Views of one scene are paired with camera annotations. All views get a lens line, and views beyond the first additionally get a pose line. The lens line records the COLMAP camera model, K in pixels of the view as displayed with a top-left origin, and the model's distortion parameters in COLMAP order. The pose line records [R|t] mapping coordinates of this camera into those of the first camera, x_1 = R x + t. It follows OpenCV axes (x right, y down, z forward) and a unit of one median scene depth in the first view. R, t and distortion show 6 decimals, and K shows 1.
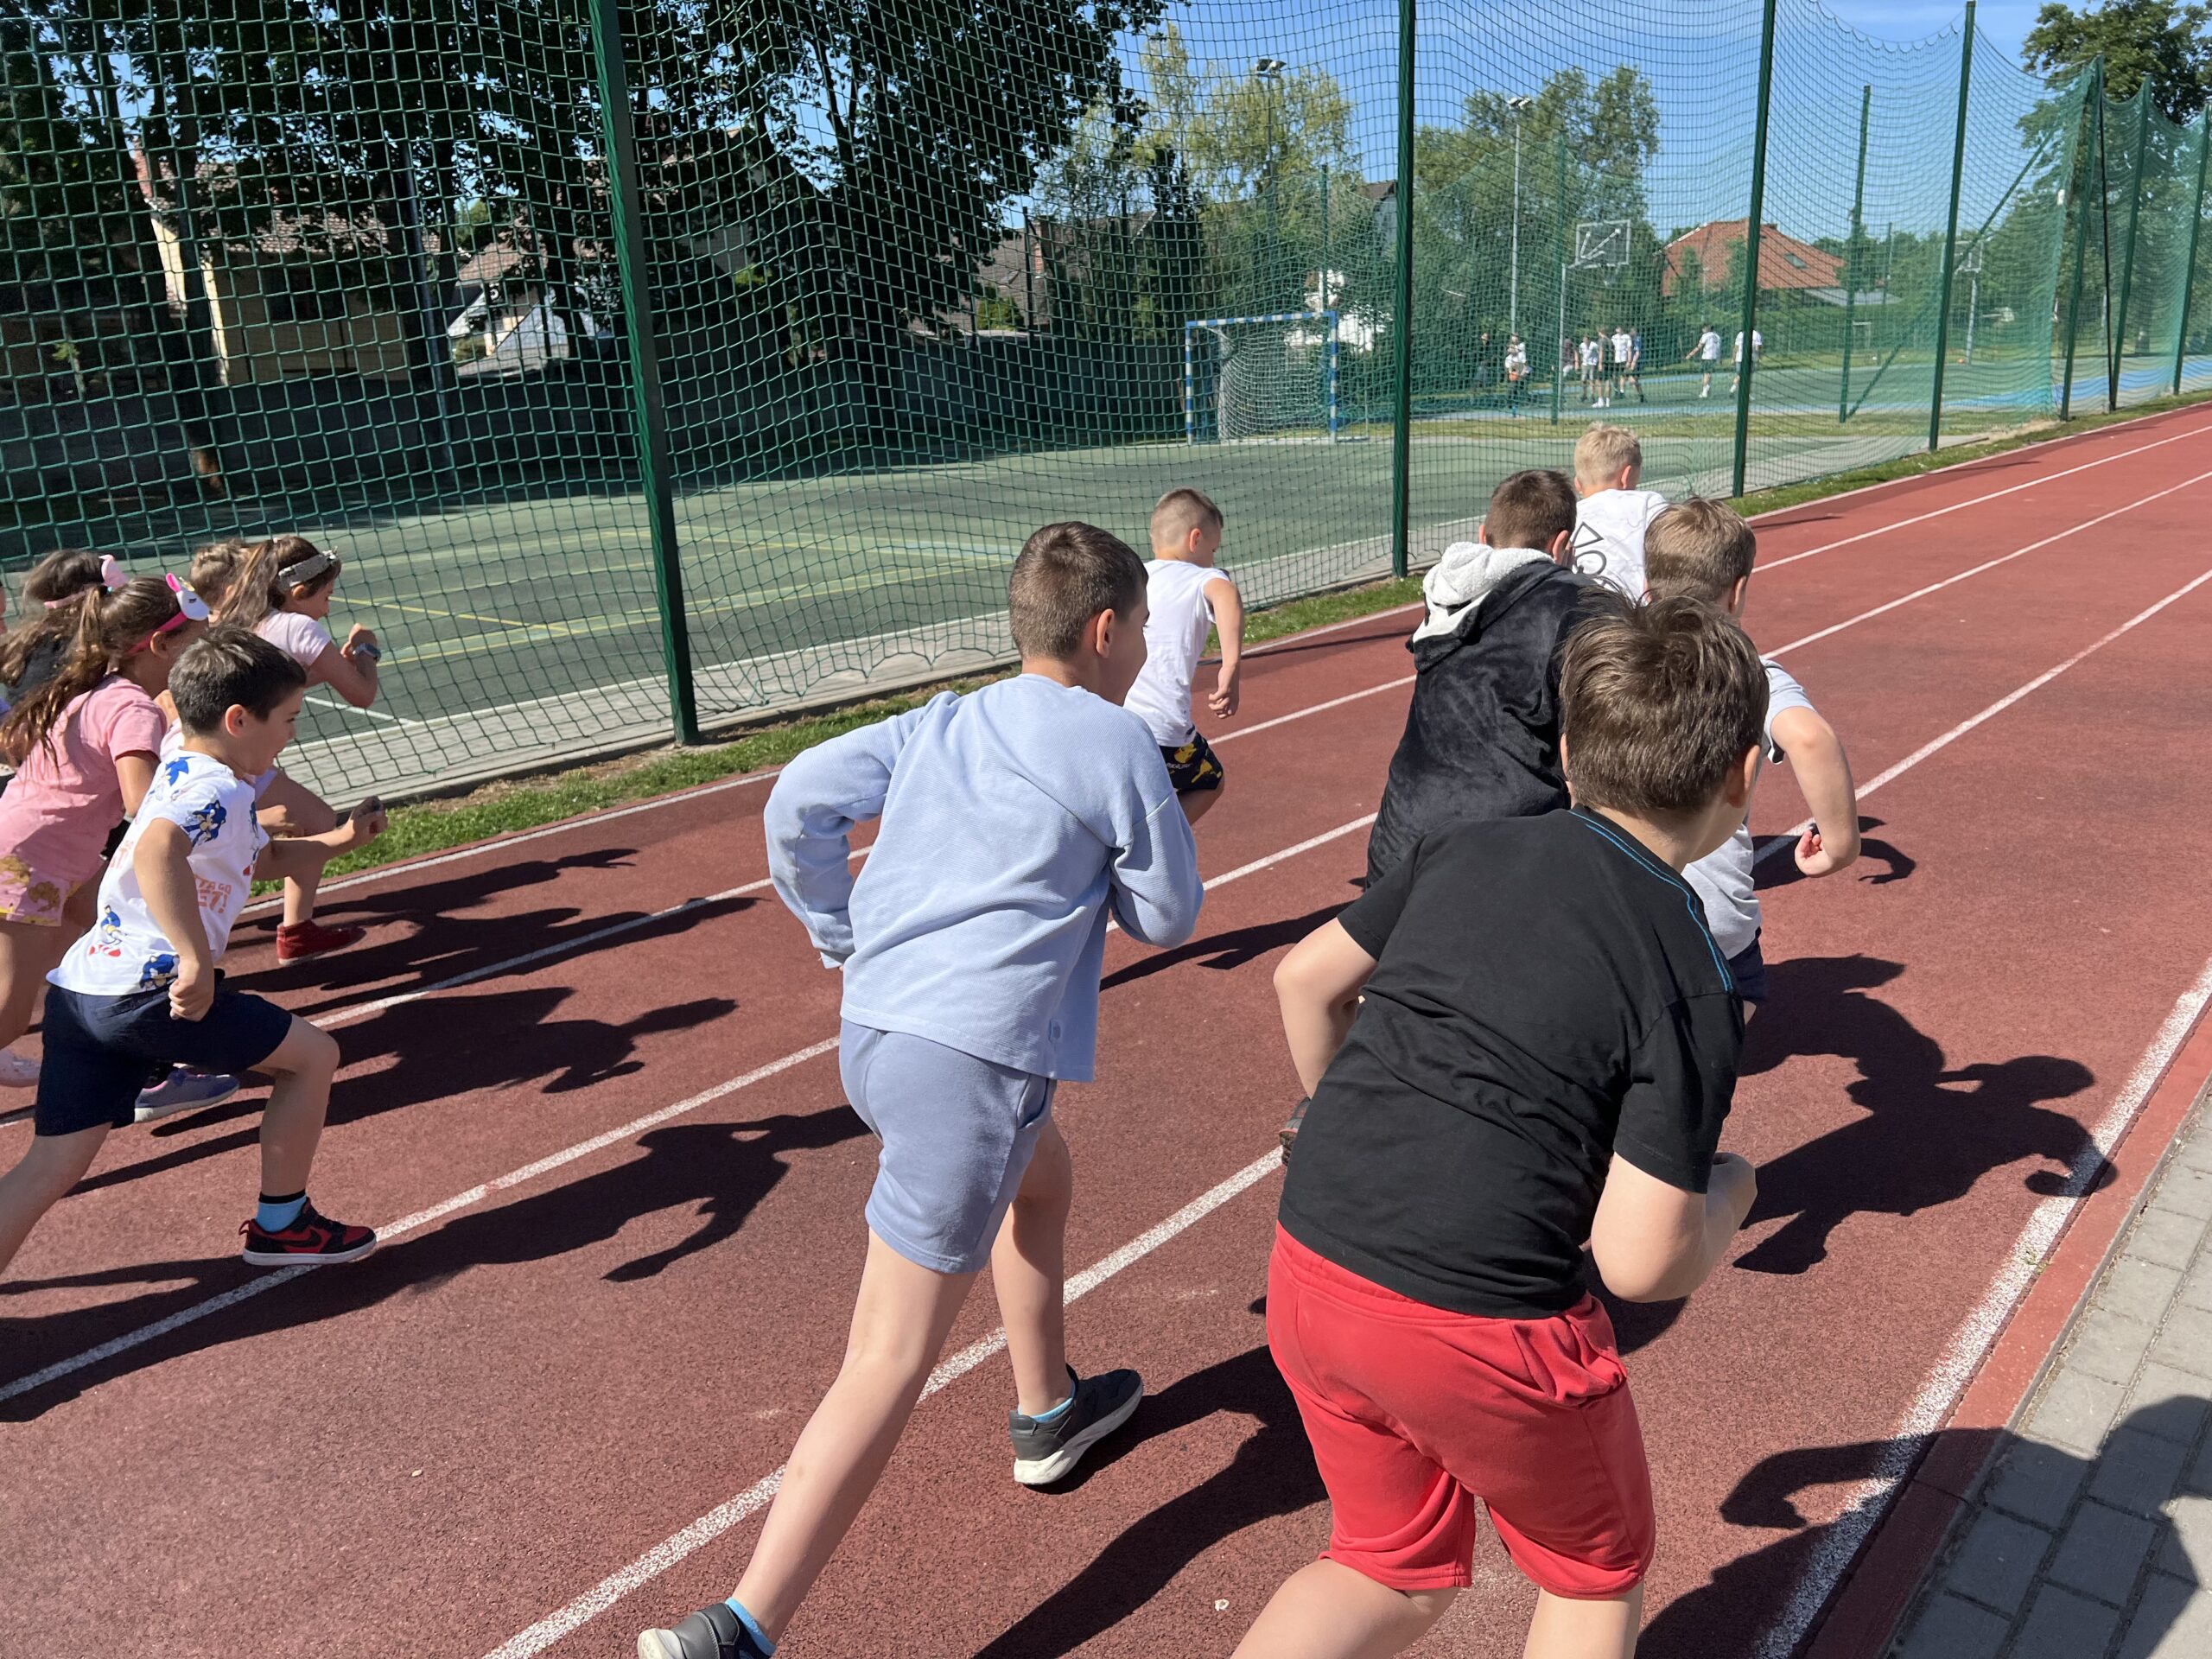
lens RADIAL K [[1670.5, 0, 1117.9], [0, 1670.5, 844.7], [0, 0, 1]] dist [0.037956, -0.058240]
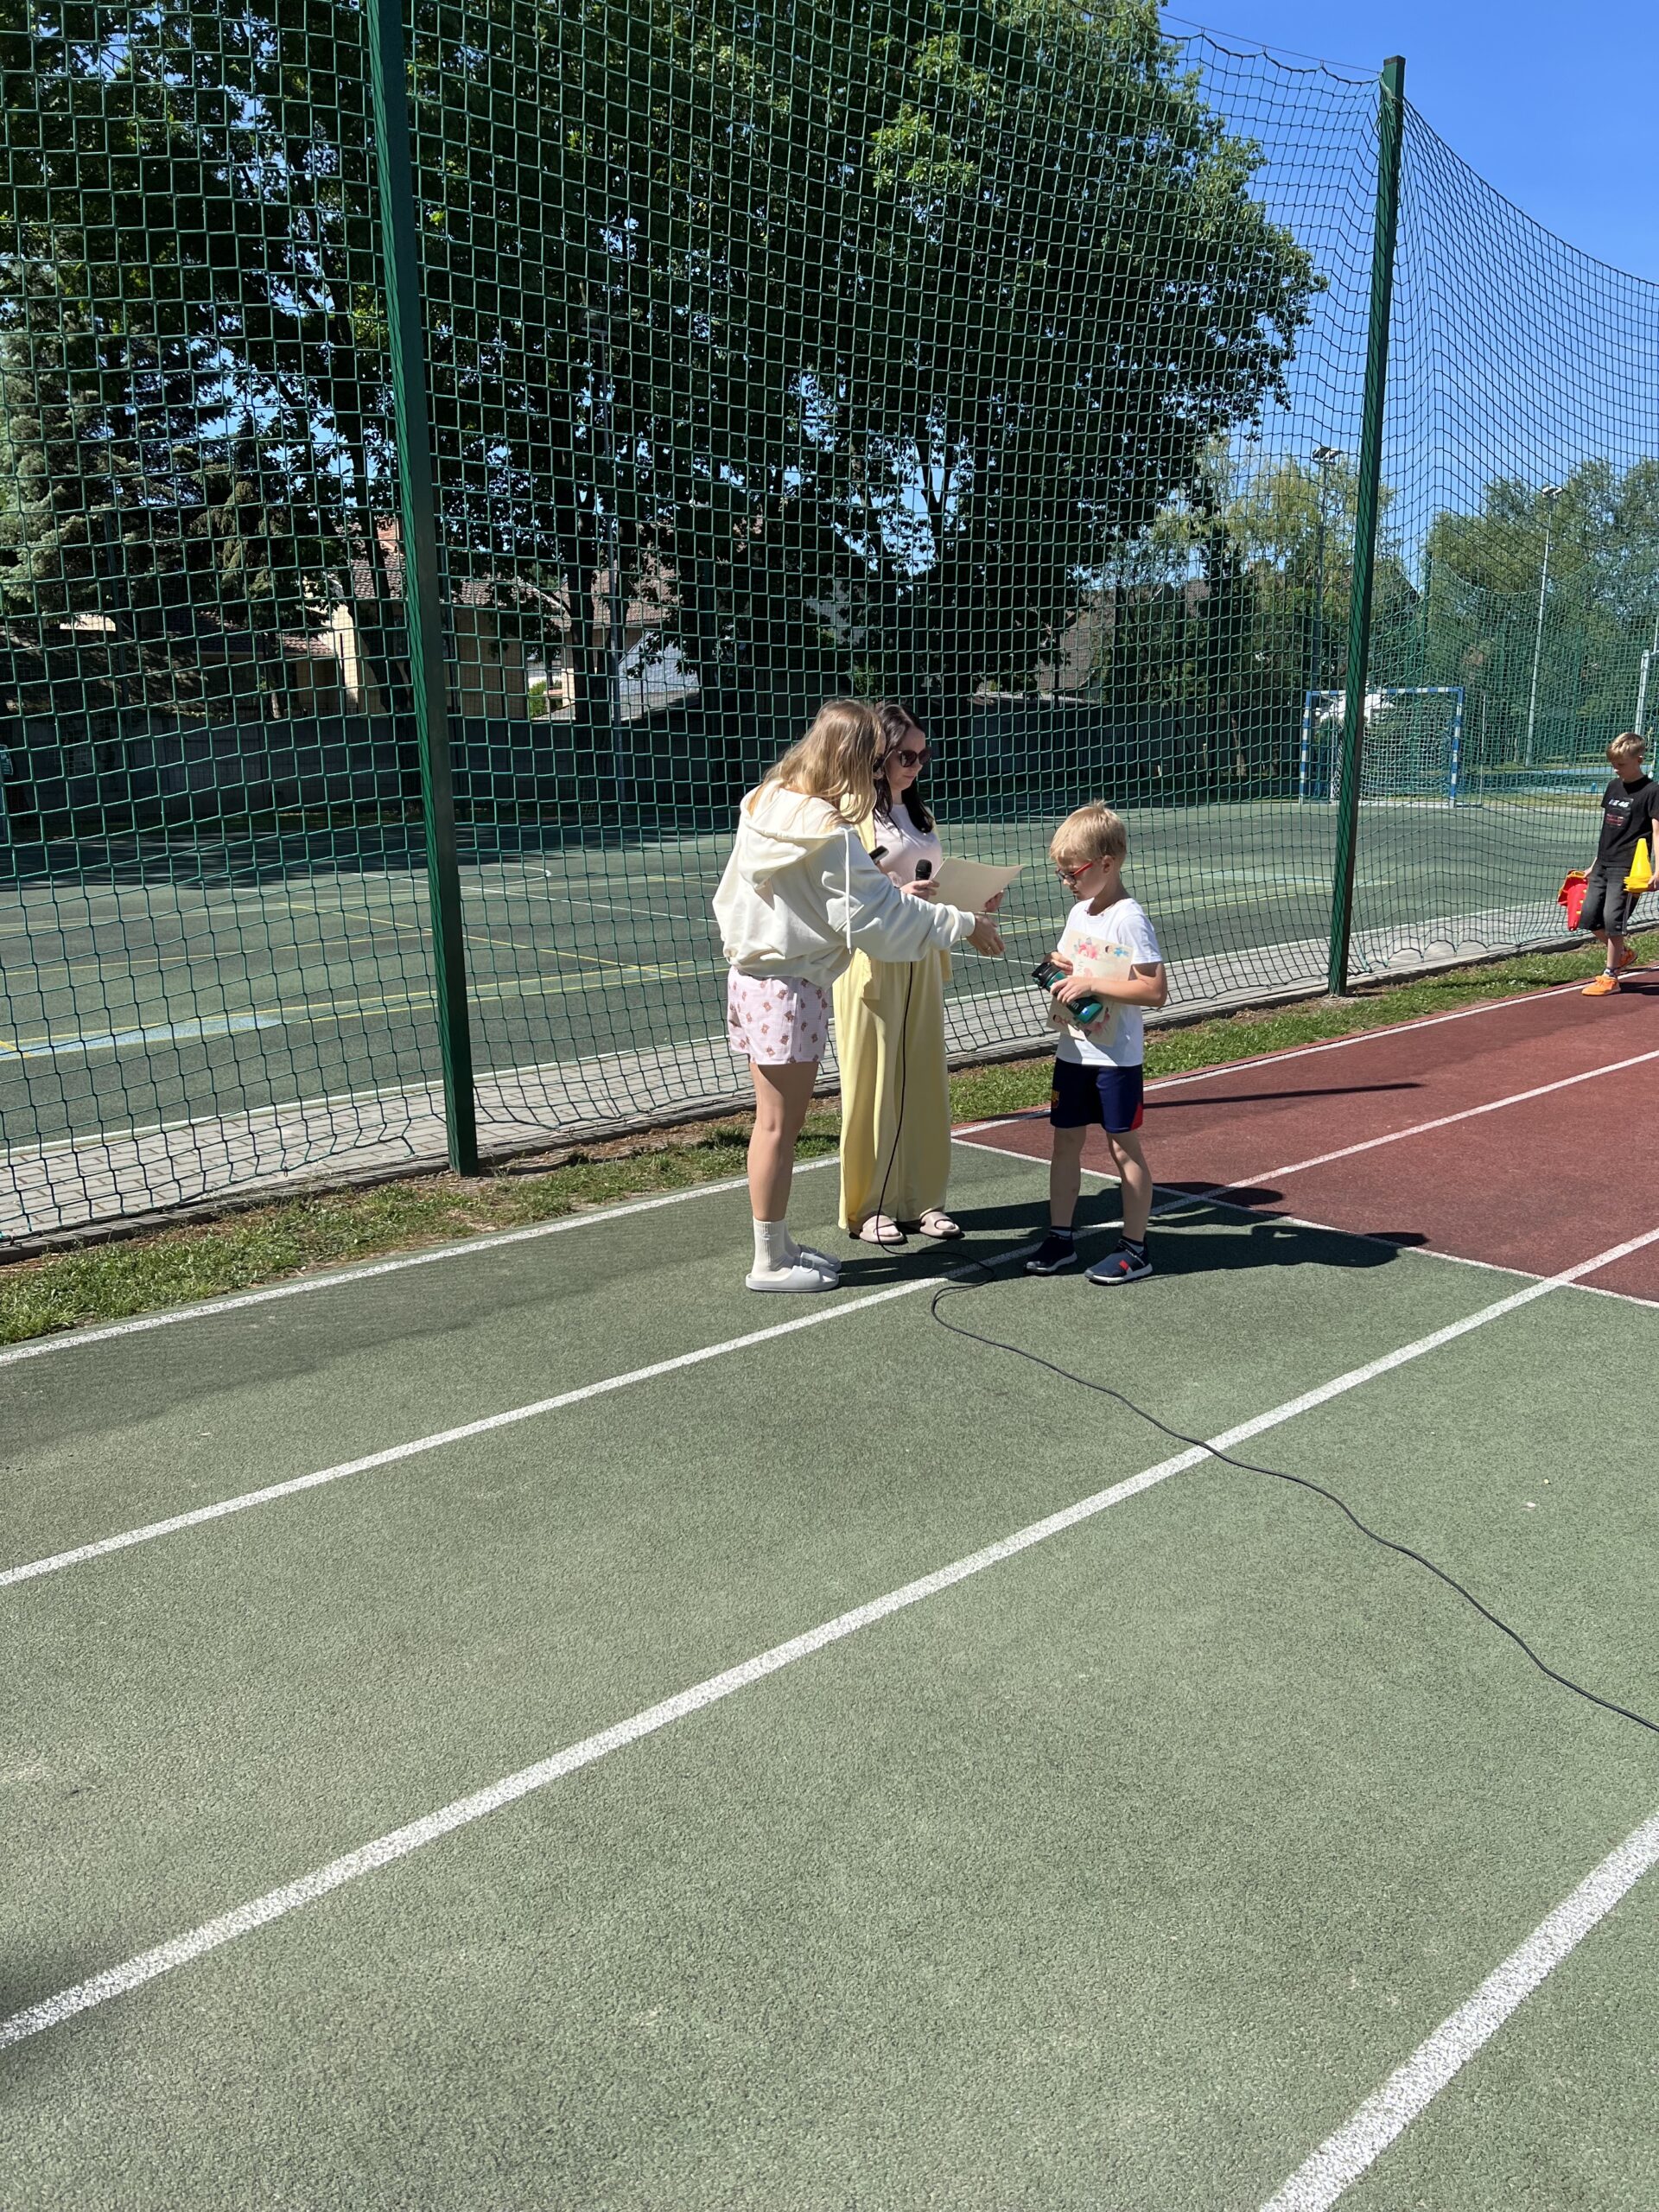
lens RADIAL K [[1670.5, 0, 858.1], [0, 1670.5, 1134.3], [0, 0, 1]] dist [0.037956, -0.058240]
pose [[0.993803, 0.058311, -0.094632, -0.126801], [-0.062245, 0.997292, -0.039162, 0.030824], [0.092092, 0.044810, 0.994742, -0.081478]]
